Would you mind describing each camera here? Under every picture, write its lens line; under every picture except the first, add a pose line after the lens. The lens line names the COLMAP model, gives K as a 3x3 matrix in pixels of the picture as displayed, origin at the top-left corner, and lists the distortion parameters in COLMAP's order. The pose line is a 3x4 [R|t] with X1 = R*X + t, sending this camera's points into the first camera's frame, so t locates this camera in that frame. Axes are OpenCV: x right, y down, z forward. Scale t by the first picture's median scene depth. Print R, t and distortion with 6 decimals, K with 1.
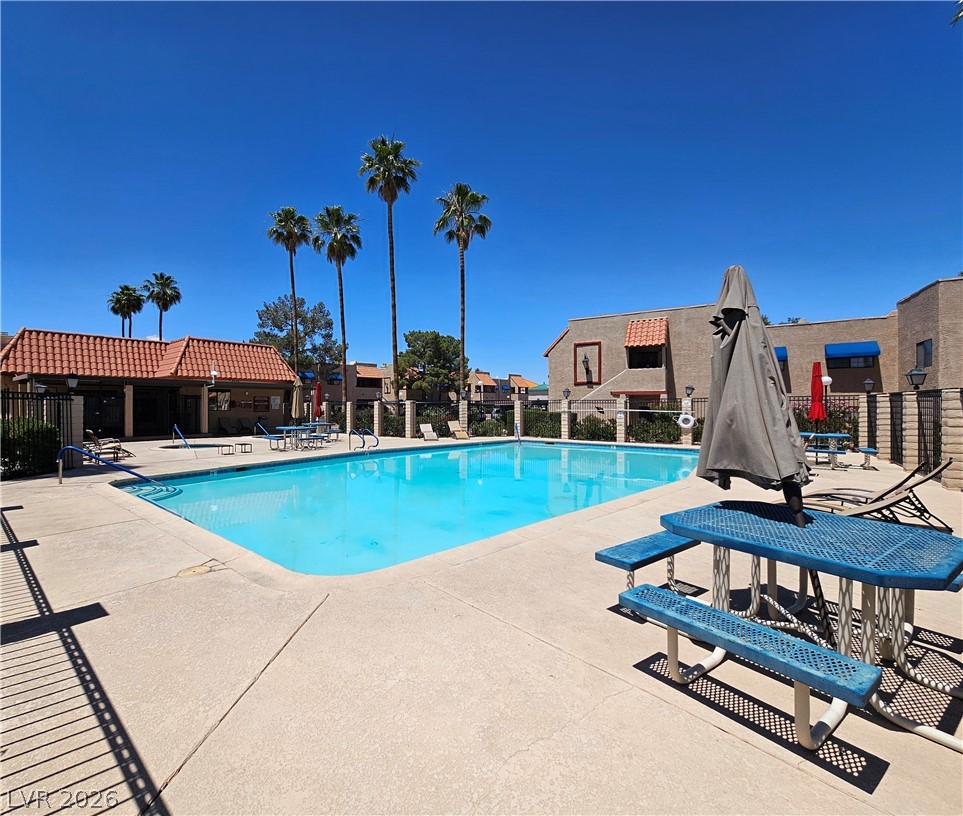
lens RADIAL K [[540.7, 0, 481.5], [0, 540.7, 413.6], [0, 0, 1]] dist [0.005077, 0.000506]
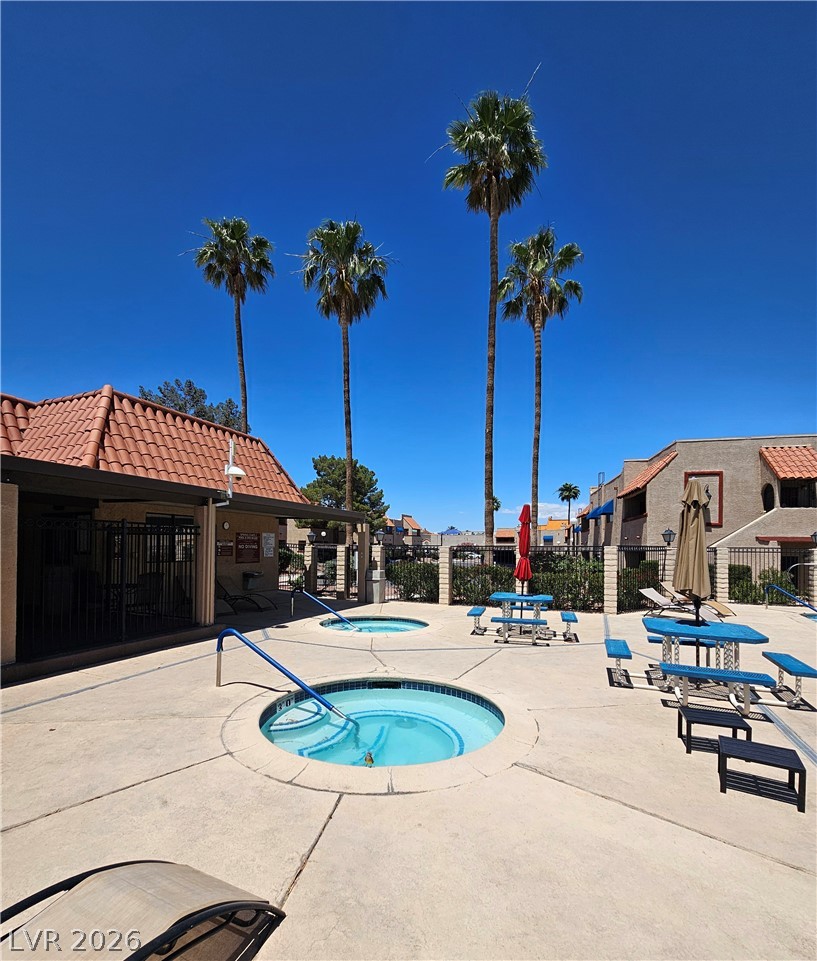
lens RADIAL K [[448.5, 0, 396.4], [0, 448.5, 544.3], [0, 0, 1]] dist [0.001638, 0.000099]
pose [[0.935208, 0.014312, 0.353810, -0.435665], [-0.007454, 0.999757, -0.020737, -0.012921], [-0.354021, 0.016757, 0.935087, 0.567749]]
